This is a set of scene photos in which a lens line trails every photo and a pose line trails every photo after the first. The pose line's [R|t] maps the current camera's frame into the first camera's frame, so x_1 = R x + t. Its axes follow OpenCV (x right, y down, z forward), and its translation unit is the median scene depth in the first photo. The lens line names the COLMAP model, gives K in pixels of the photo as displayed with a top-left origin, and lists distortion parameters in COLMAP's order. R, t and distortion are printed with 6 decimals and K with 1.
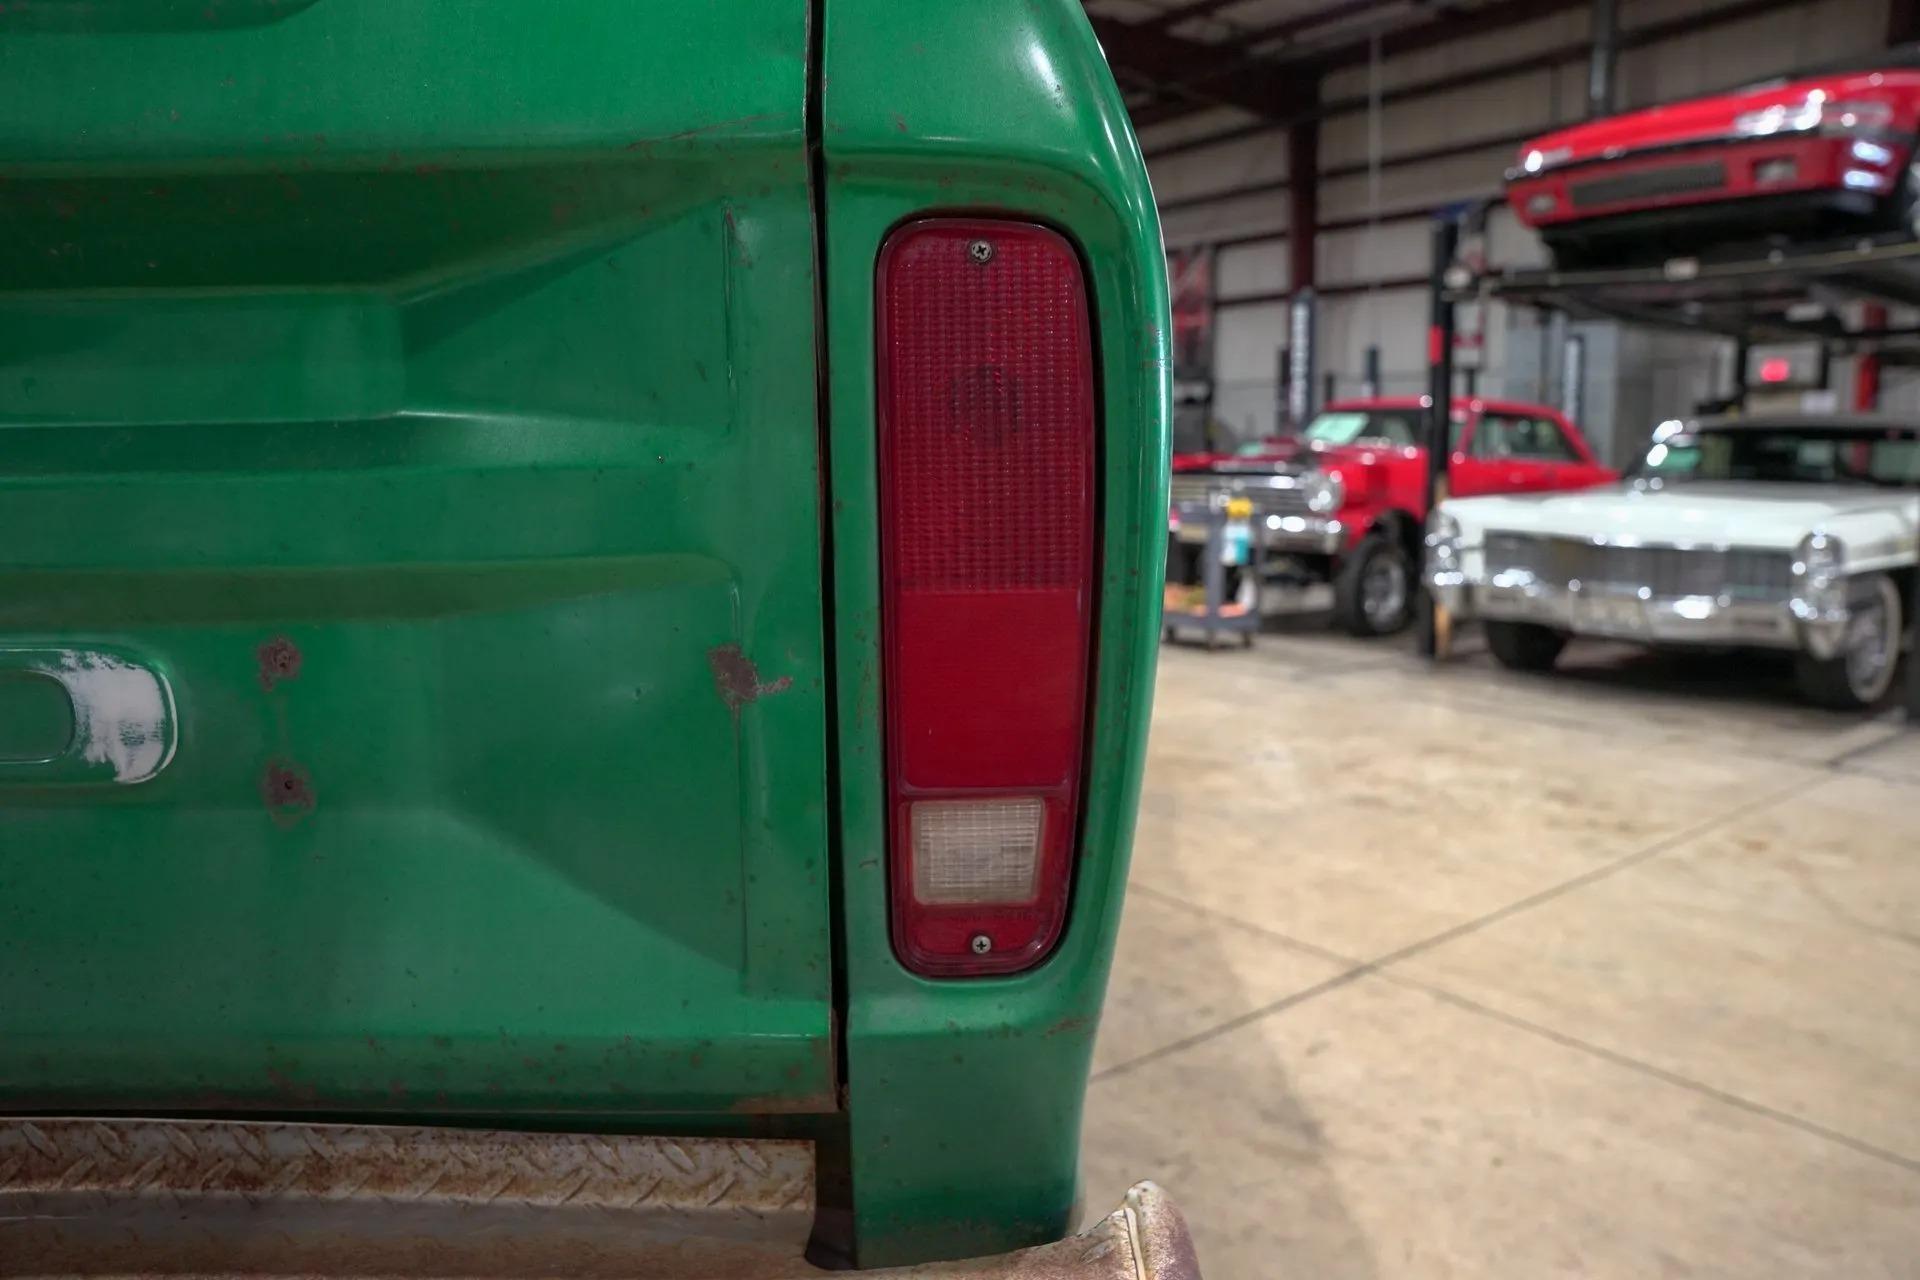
lens RADIAL K [[1315.6, 0, 951.7], [0, 1315.6, 652.6], [0, 0, 1]] dist [-0.139161, 0.108881]
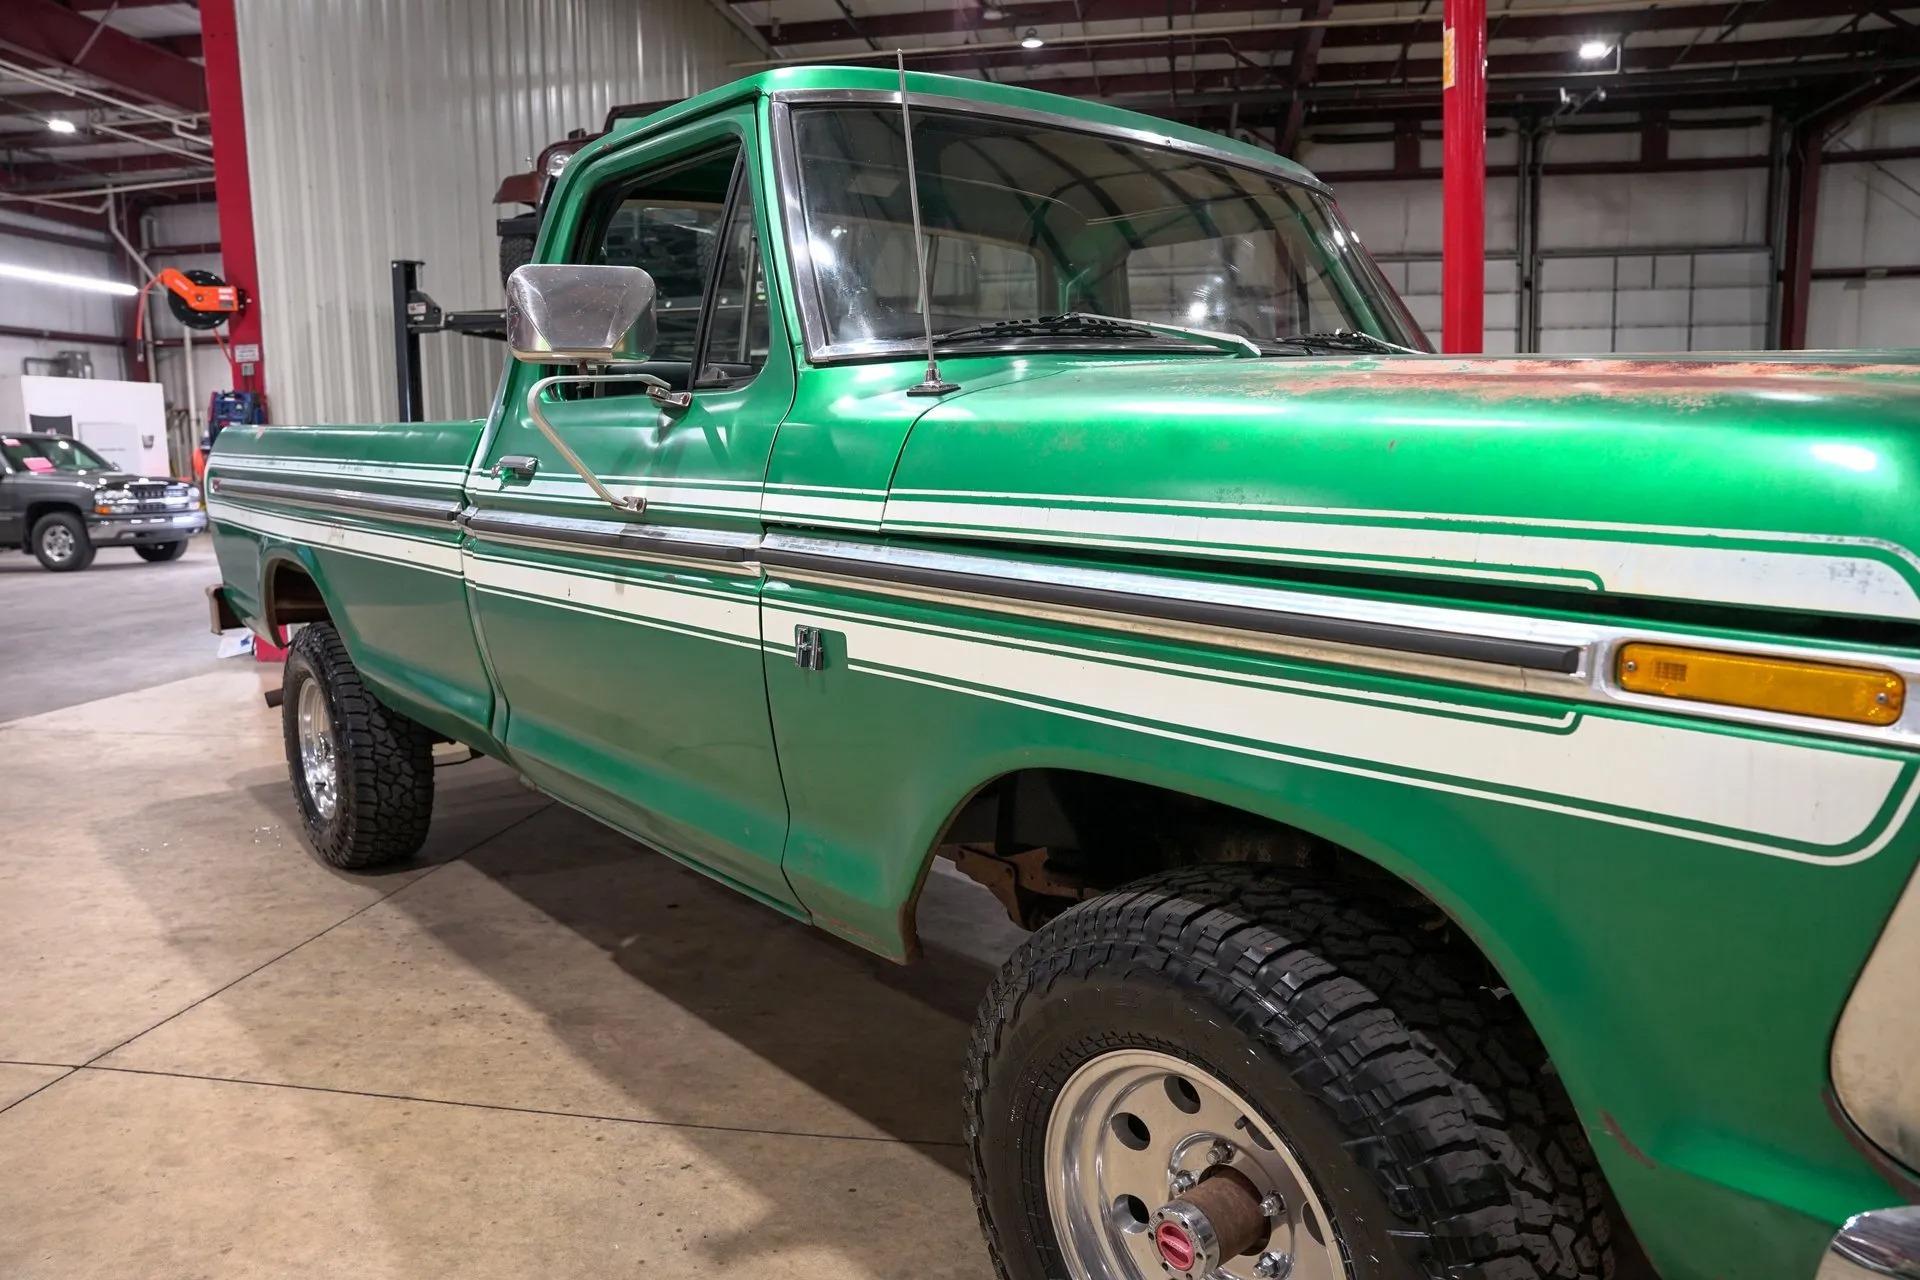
lens RADIAL K [[1315.6, 0, 965.6], [0, 1315.6, 635.8], [0, 0, 1]] dist [-0.139161, 0.108881]
pose [[-0.727539, 0.113619, -0.676593, 0.575811], [-0.078210, 0.966027, 0.246323, -0.436505], [0.681594, 0.232126, -0.693936, 2.628327]]
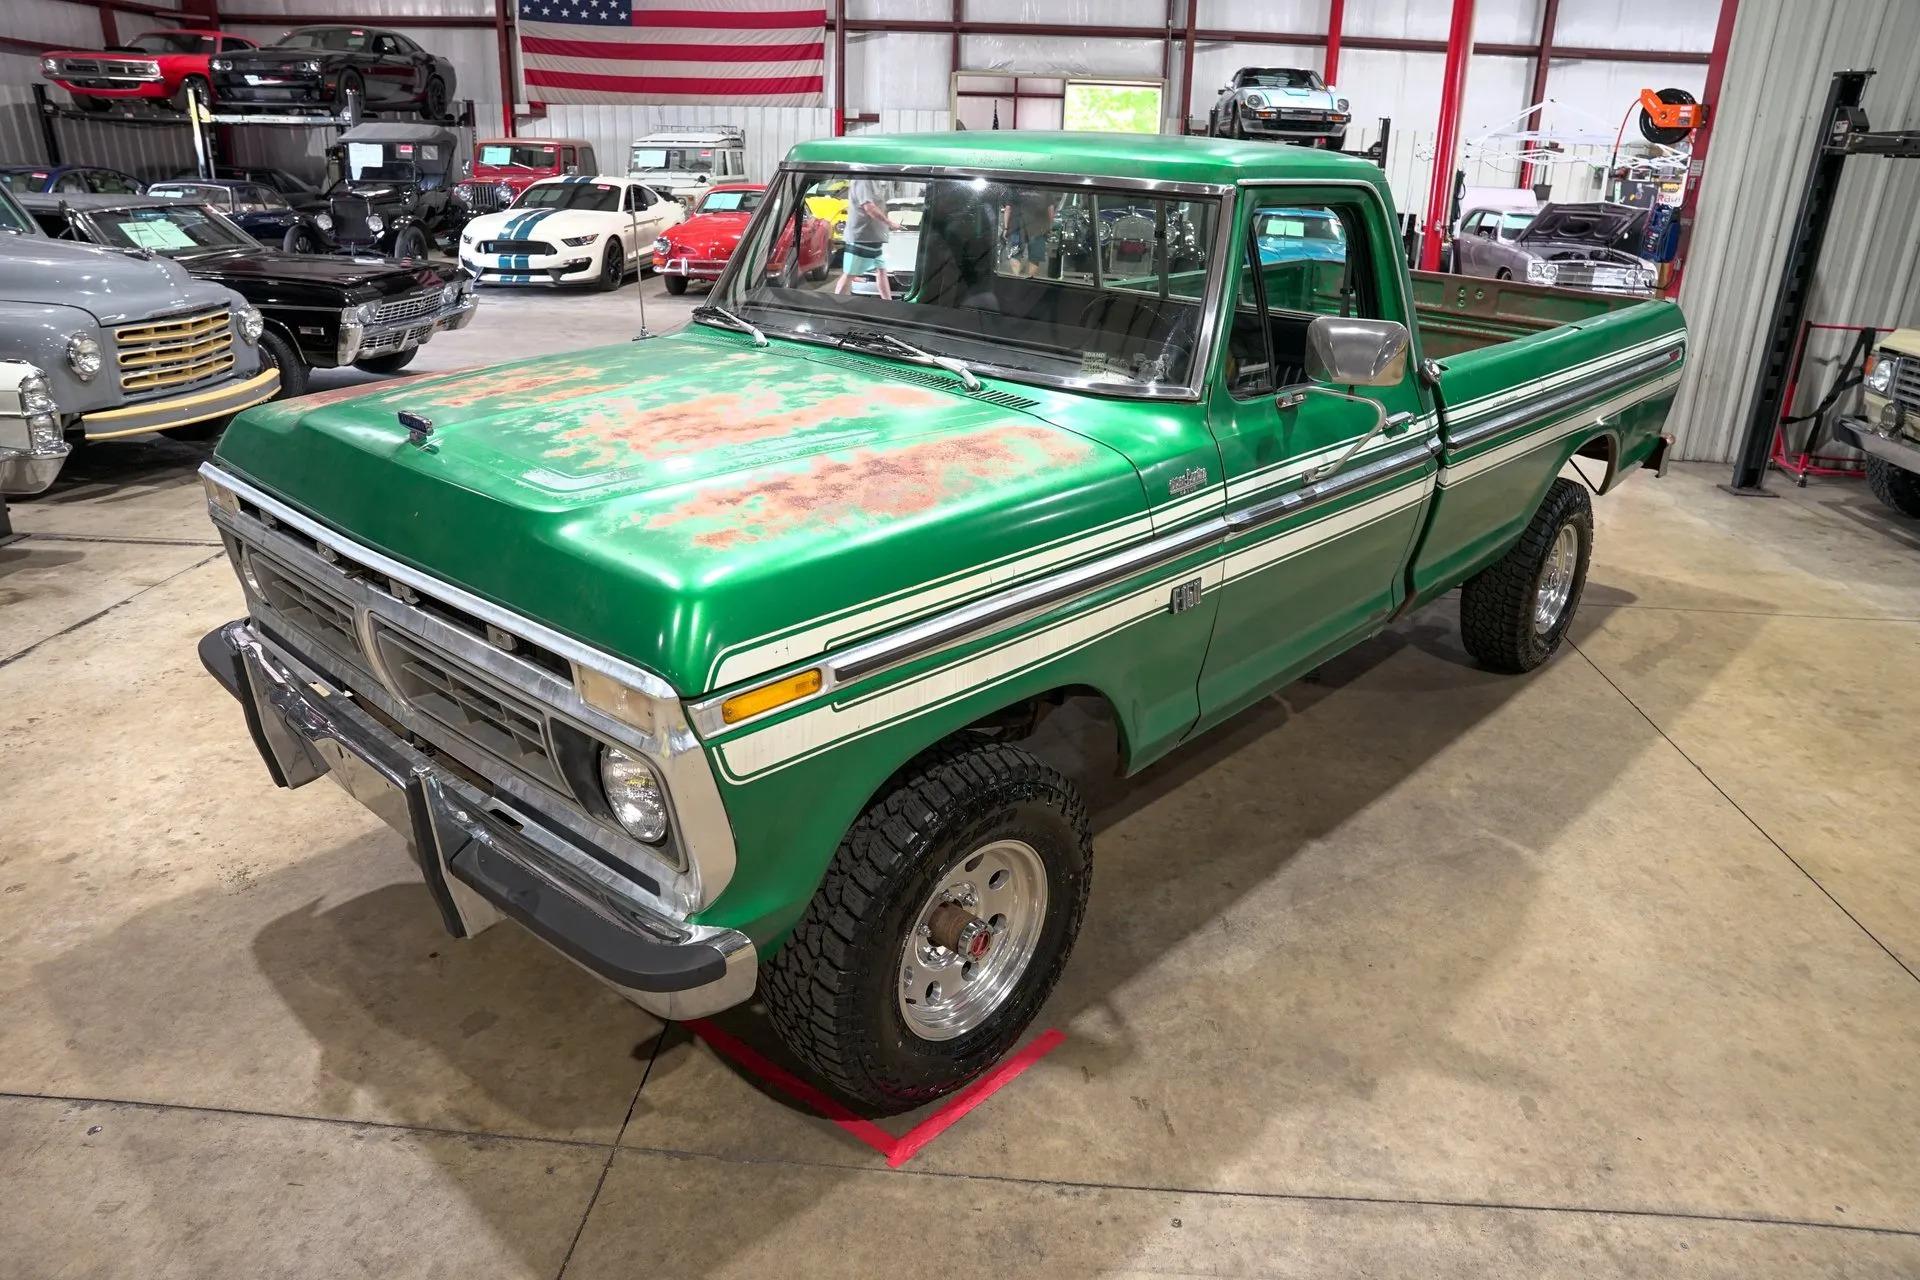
lens RADIAL K [[1315.6, 0, 965.2], [0, 1315.6, 634.9], [0, 0, 1]] dist [-0.139161, 0.108881]
pose [[-0.760198, -0.249795, 0.599752, -1.418962], [0.066437, 0.888405, 0.454228, -0.789529], [-0.646286, 0.385149, -0.658767, 3.046337]]
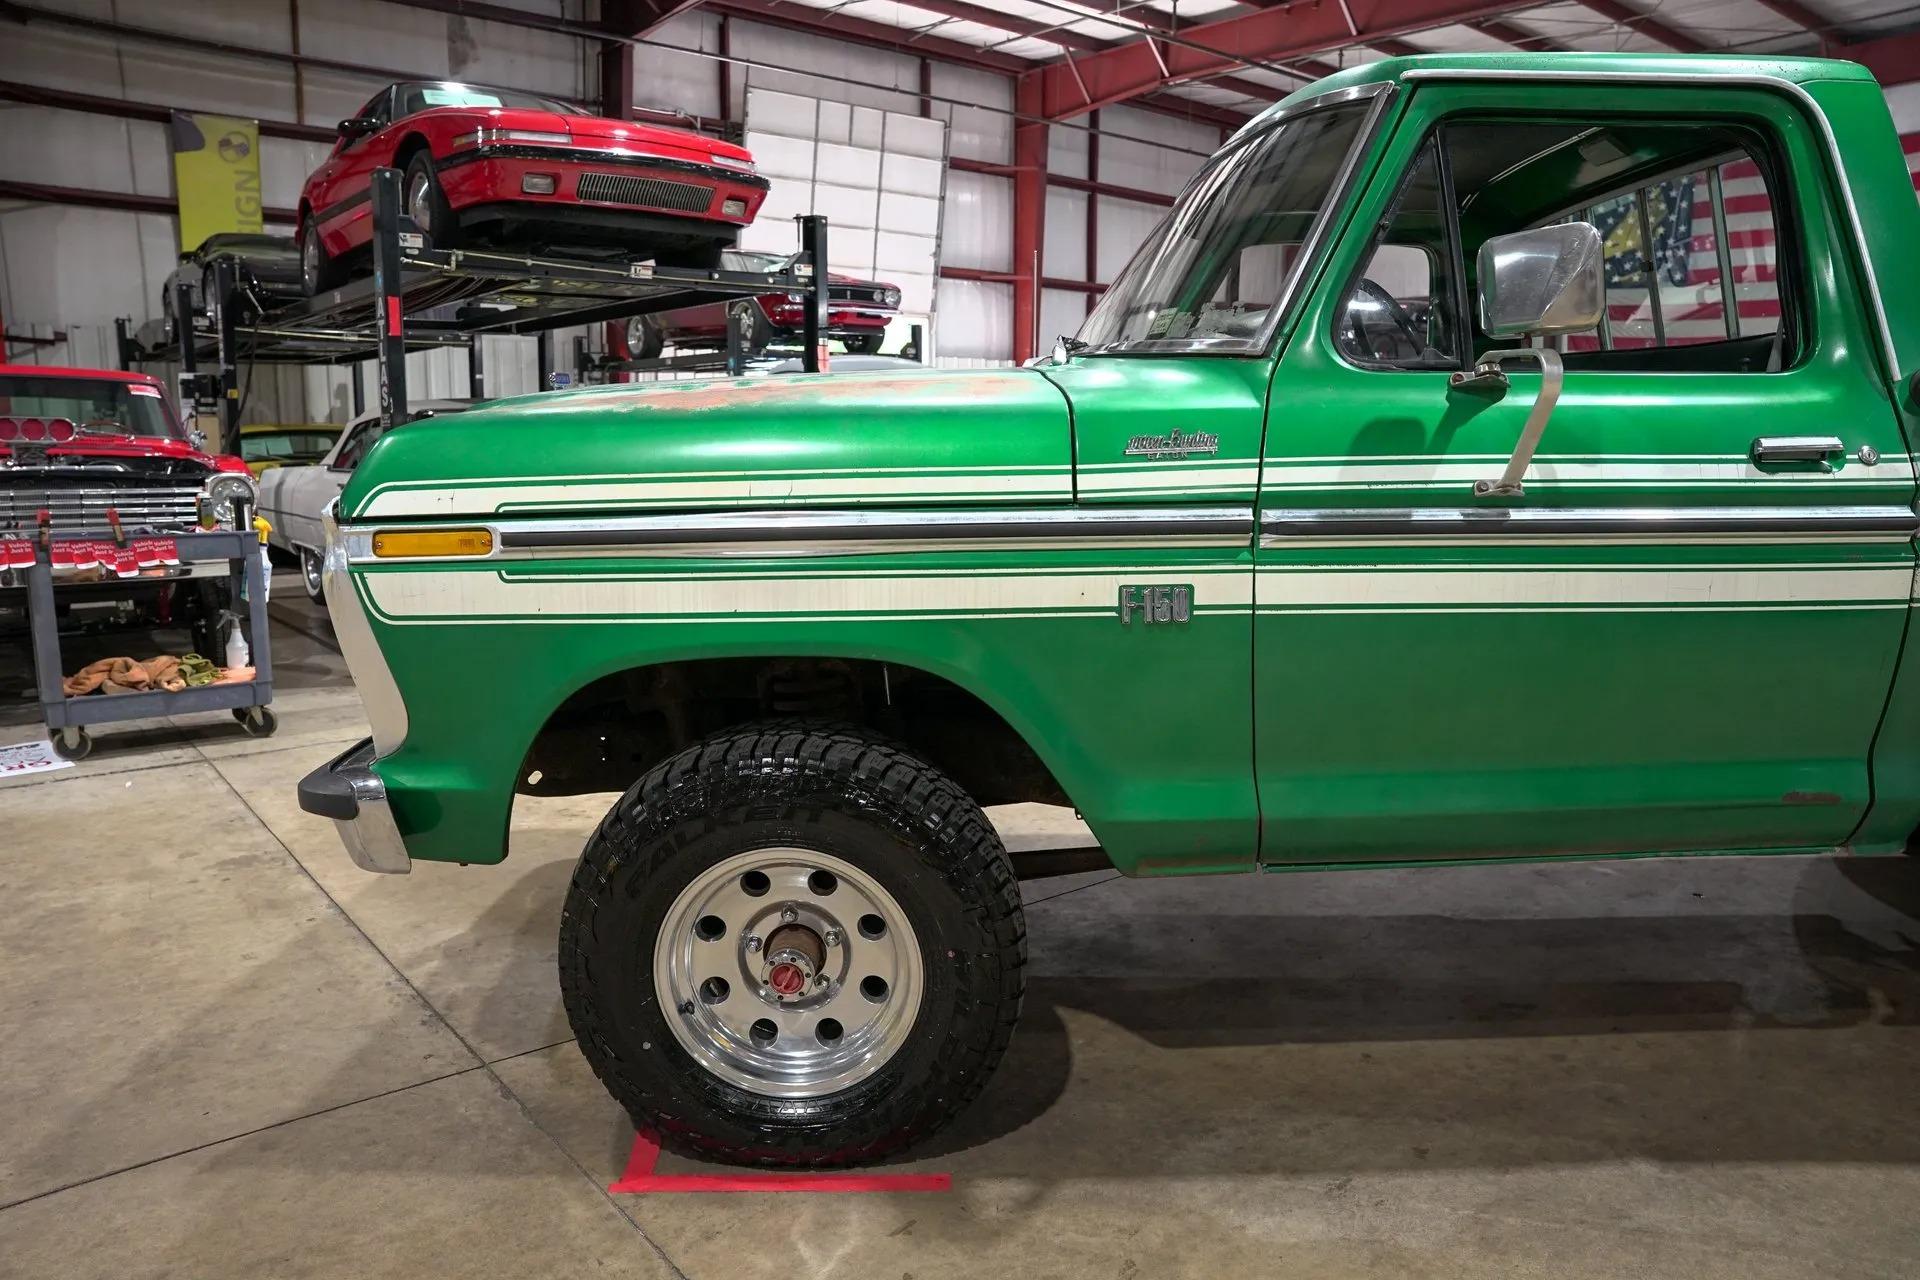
lens RADIAL K [[1315.6, 0, 965.4], [0, 1315.6, 633.2], [0, 0, 1]] dist [-0.139161, 0.108881]
pose [[-0.048777, -0.151476, 0.987257, -1.697500], [0.143554, 0.977108, 0.157012, -0.371959], [-0.988440, 0.149383, -0.025915, 2.210594]]
